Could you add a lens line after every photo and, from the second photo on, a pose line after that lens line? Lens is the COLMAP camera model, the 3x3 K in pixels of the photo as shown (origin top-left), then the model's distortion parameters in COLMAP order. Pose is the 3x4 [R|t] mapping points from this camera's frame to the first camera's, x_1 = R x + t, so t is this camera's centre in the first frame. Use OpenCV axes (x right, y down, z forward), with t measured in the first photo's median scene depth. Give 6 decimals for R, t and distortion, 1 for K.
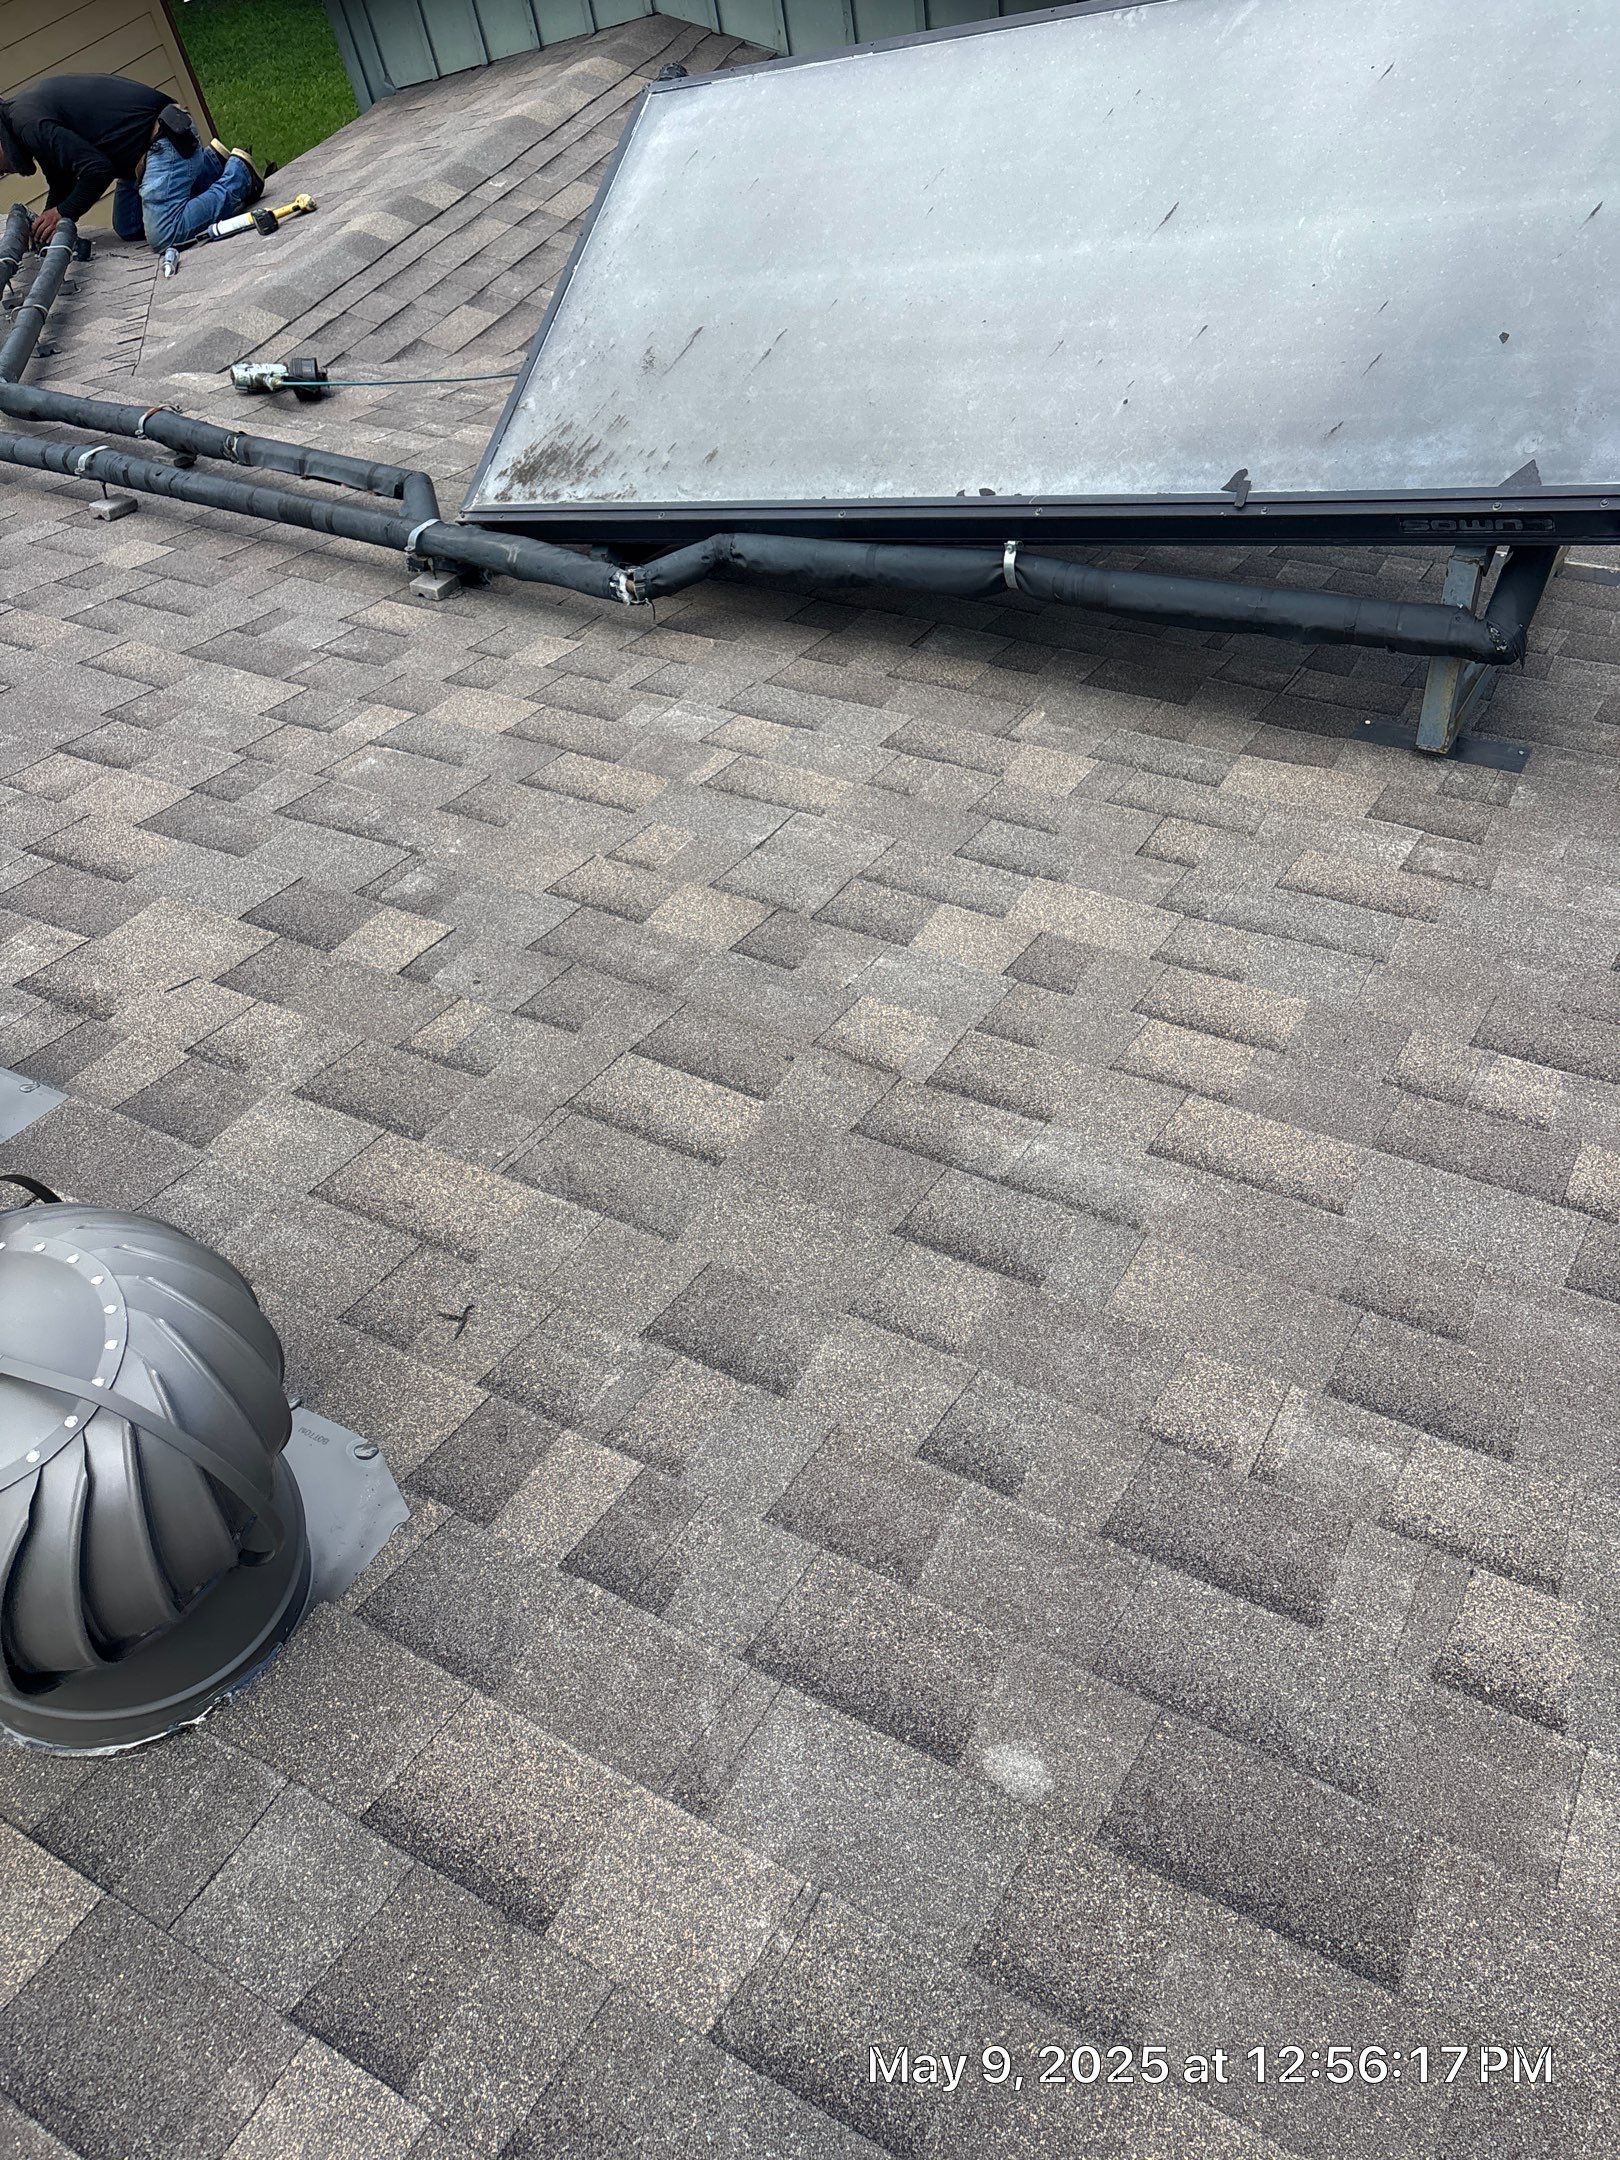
lens RADIAL K [[1637.2, 0, 820.0], [0, 1637.2, 1089.5], [0, 0, 1]] dist [0.065411, -0.058792]
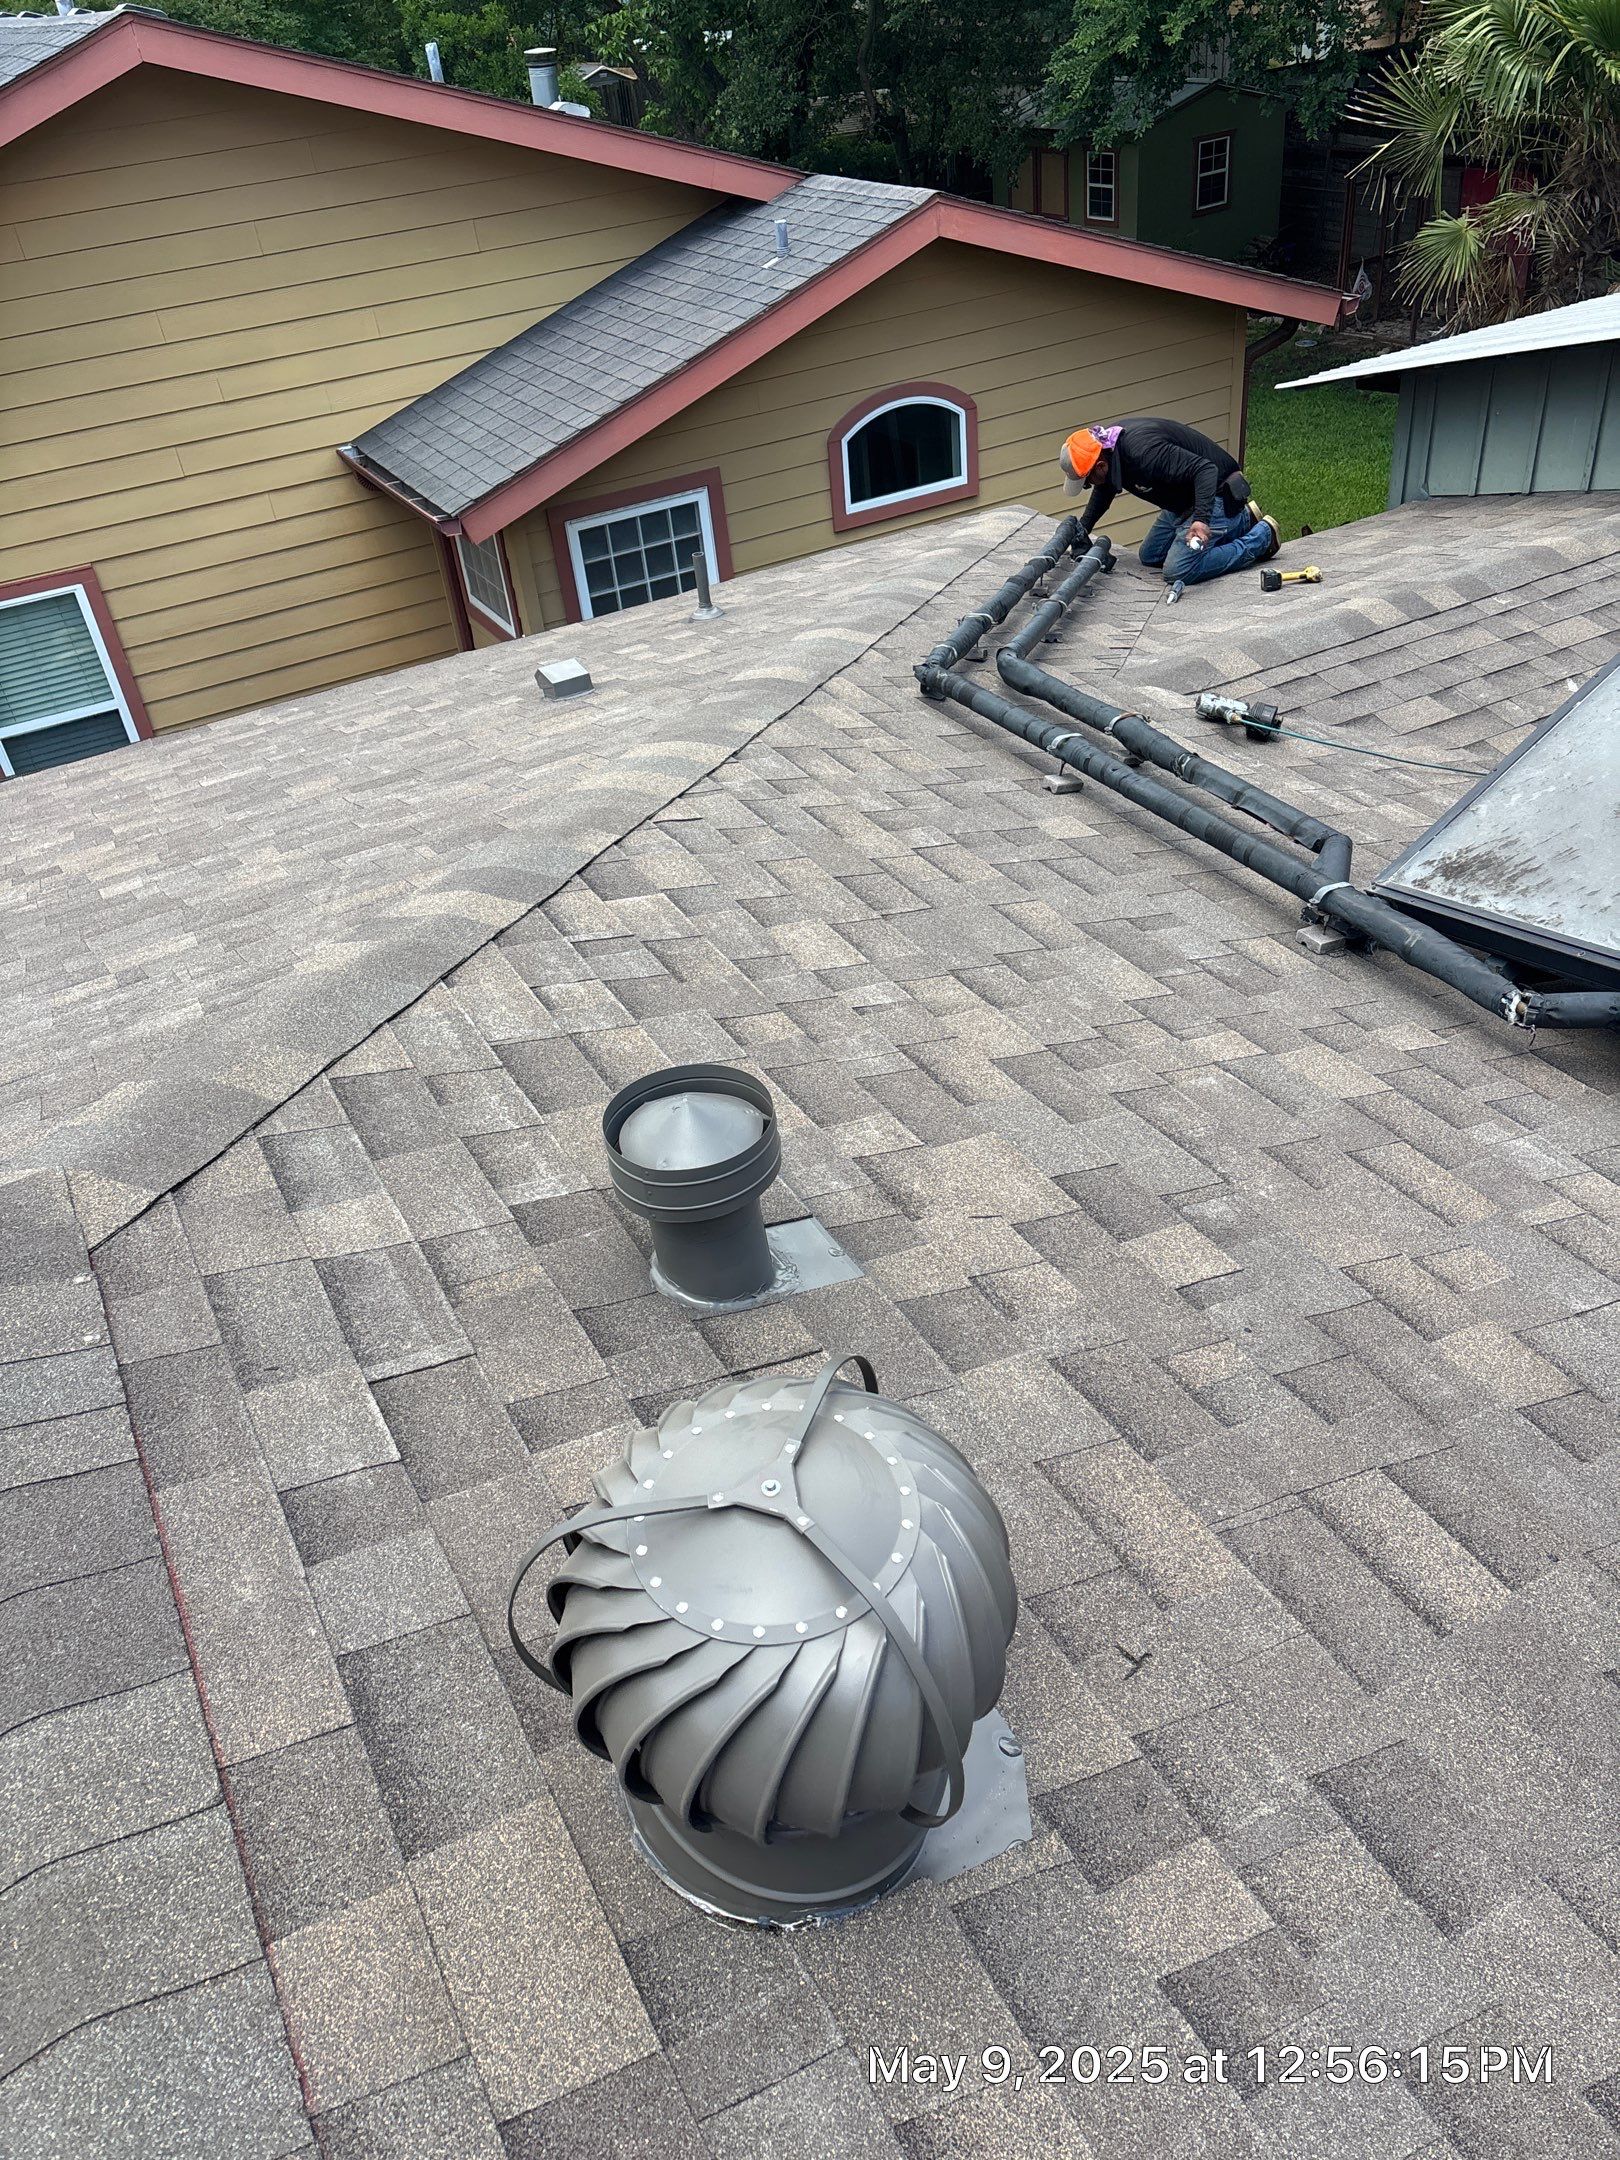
lens RADIAL K [[1637.2, 0, 824.2], [0, 1637.2, 1082.7], [0, 0, 1]] dist [0.065411, -0.058792]
pose [[0.845623, 0.359943, -0.394161, -0.078389], [-0.424924, 0.900845, -0.088980, -0.002614], [0.323050, 0.242732, 0.914724, -0.025508]]
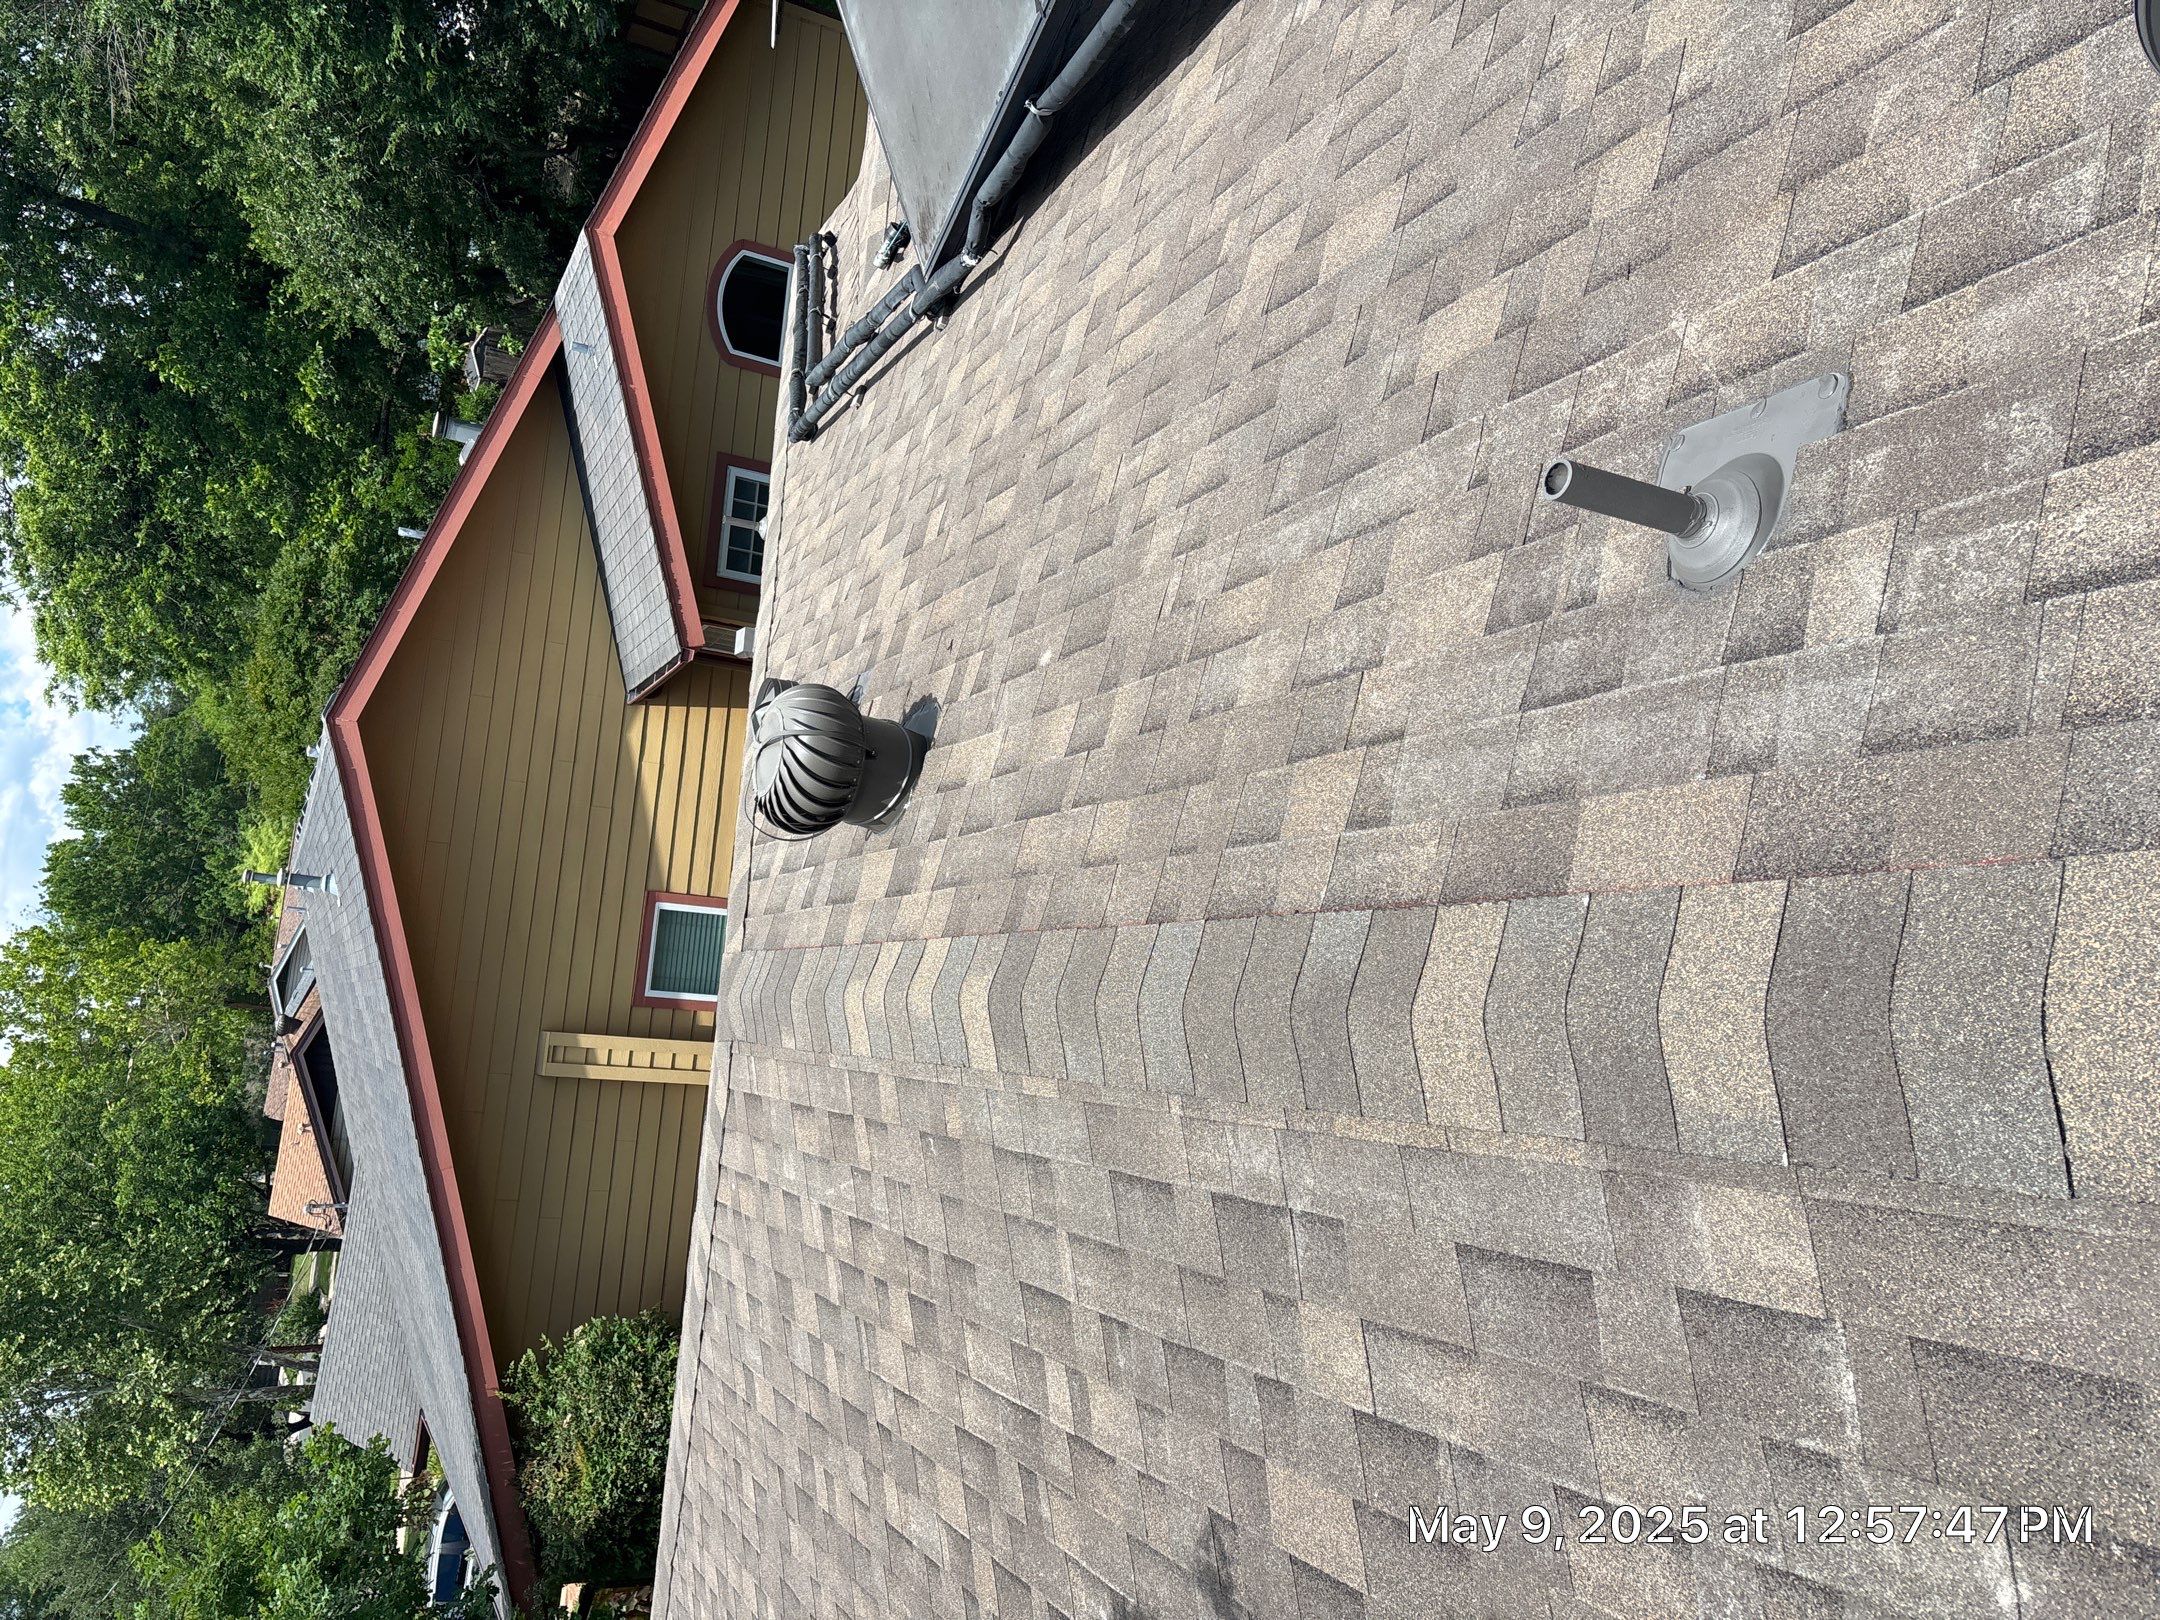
lens RADIAL K [[1656.5, 0, 1078.1], [0, 1656.5, 794.7], [0, 0, 1]] dist [0.060762, -0.052882]
pose [[0.545324, -0.543560, -0.638094, 0.978535], [0.643290, 0.759433, -0.097157, 0.485918], [0.537400, -0.357497, 0.763804, -0.663433]]
